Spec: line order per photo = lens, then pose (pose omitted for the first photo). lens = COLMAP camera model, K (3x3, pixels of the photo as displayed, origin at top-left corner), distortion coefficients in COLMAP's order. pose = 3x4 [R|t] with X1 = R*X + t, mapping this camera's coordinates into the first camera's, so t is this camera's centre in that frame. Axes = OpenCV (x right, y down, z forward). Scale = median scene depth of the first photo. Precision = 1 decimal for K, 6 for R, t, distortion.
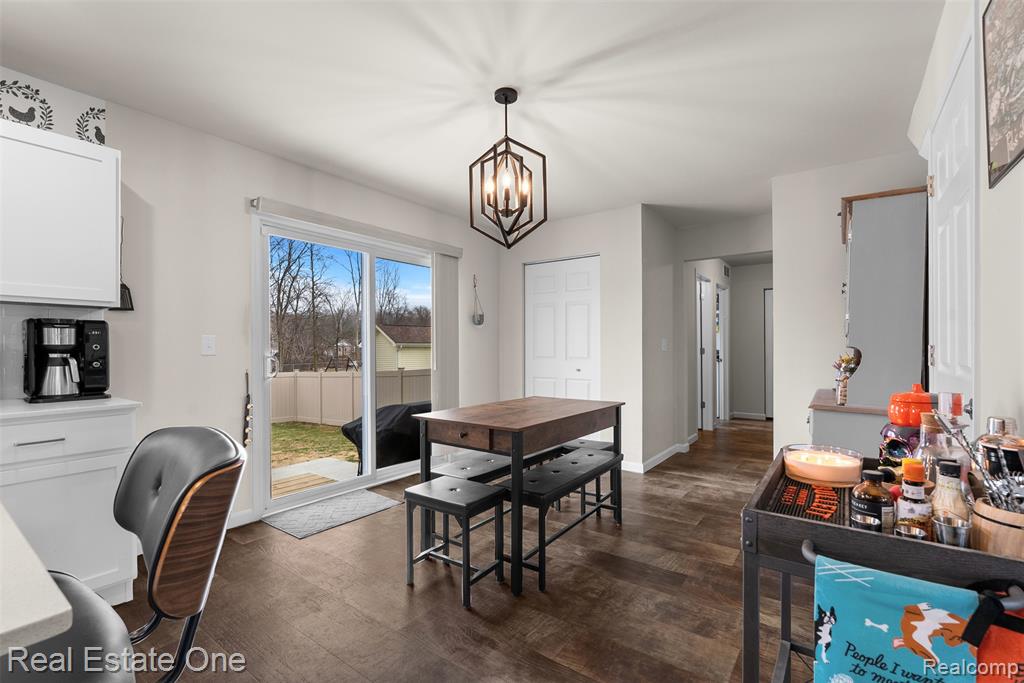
lens RADIAL K [[457.2, 0, 508.2], [0, 457.2, 345.4], [0, 0, 1]] dist [-0.001145, 0.000691]
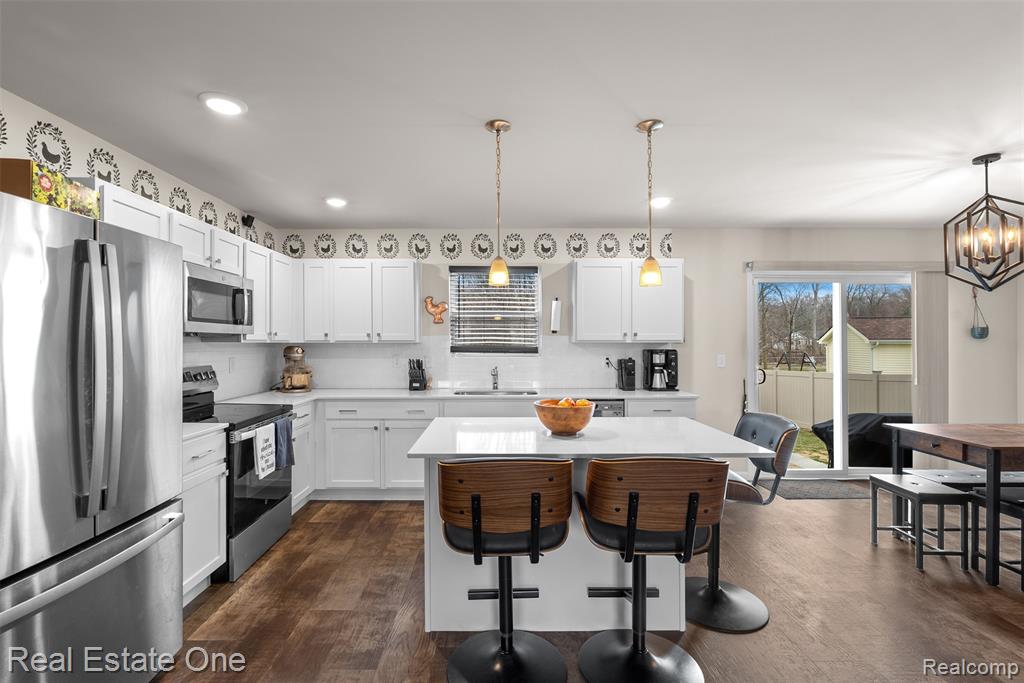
lens RADIAL K [[457.2, 0, 502.7], [0, 457.2, 341.4], [0, 0, 1]] dist [-0.001145, 0.000691]
pose [[0.607463, 0.001372, -0.794347, 0.167225], [0.003883, 0.999981, 0.004696, -0.093605], [0.794338, -0.005937, 0.607447, -0.663599]]
